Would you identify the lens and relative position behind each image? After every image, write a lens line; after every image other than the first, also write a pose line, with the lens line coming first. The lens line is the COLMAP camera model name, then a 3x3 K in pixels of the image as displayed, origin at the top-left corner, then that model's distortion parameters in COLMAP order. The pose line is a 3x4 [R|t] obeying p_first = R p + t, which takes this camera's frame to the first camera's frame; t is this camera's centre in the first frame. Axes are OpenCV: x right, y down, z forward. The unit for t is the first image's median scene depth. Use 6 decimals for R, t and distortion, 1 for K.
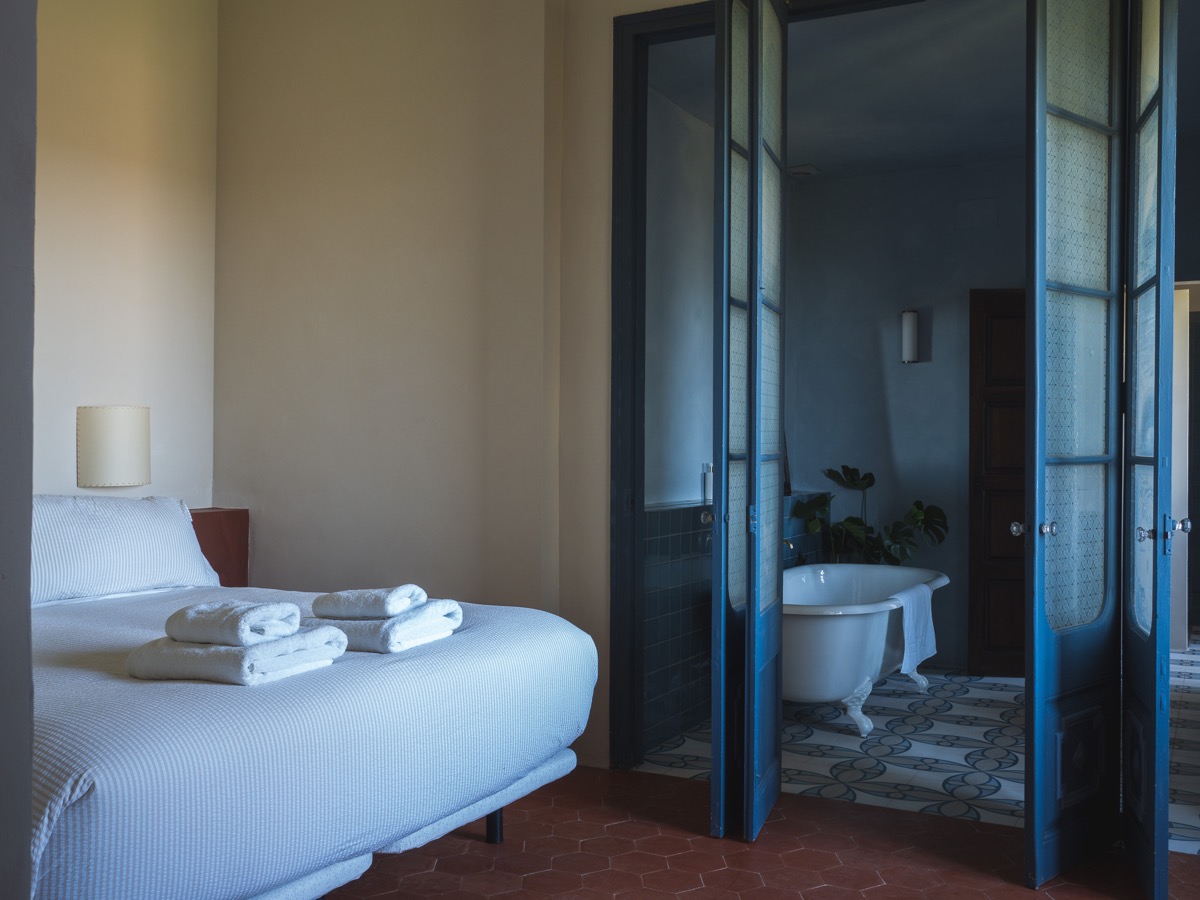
lens RADIAL K [[1185.3, 0, 601.2], [0, 1185.3, 448.6], [0, 0, 1]] dist [0.062214, 0.000000]
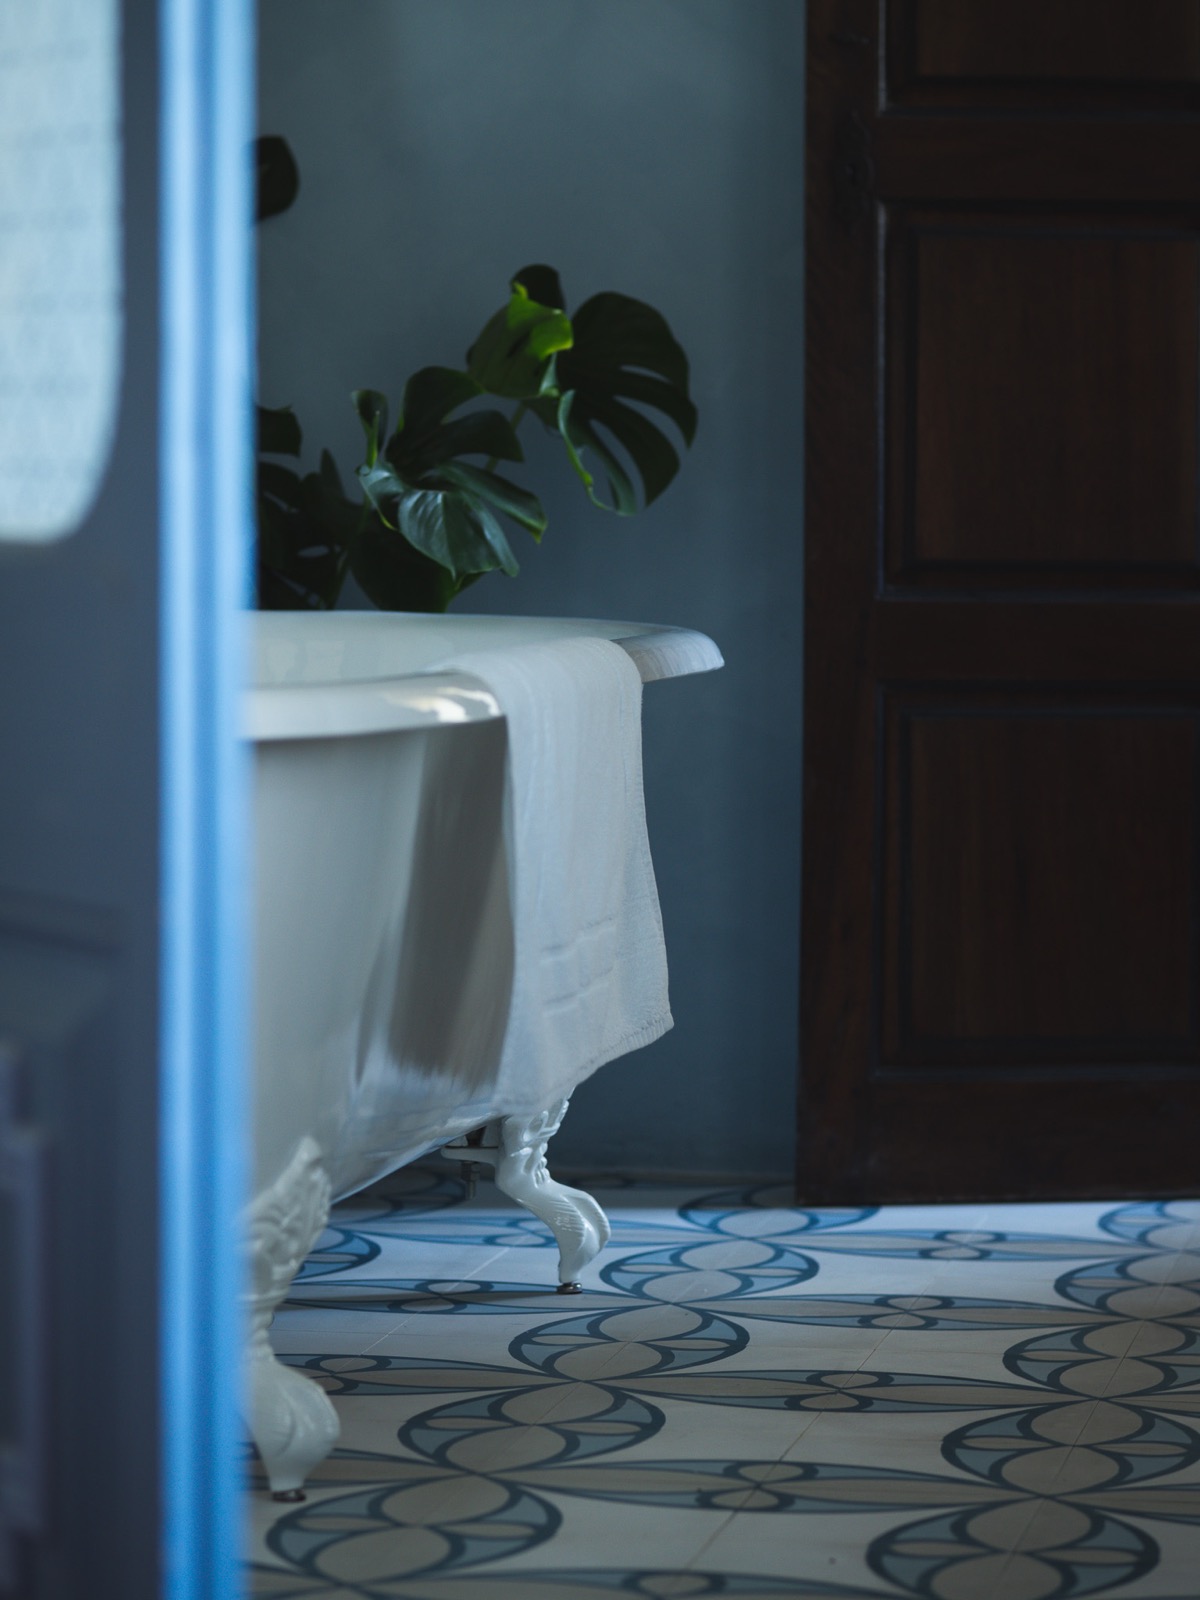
lens RADIAL K [[5214.1, 0, 601.1], [0, 5214.1, 800.7], [0, 0, 1]] dist [0.102465, 0.000000]
pose [[0.951755, -0.007765, 0.306761, 0.034087], [-0.000880, 0.999607, 0.028033, 0.108864], [-0.306858, -0.026950, 0.951374, 0.257480]]
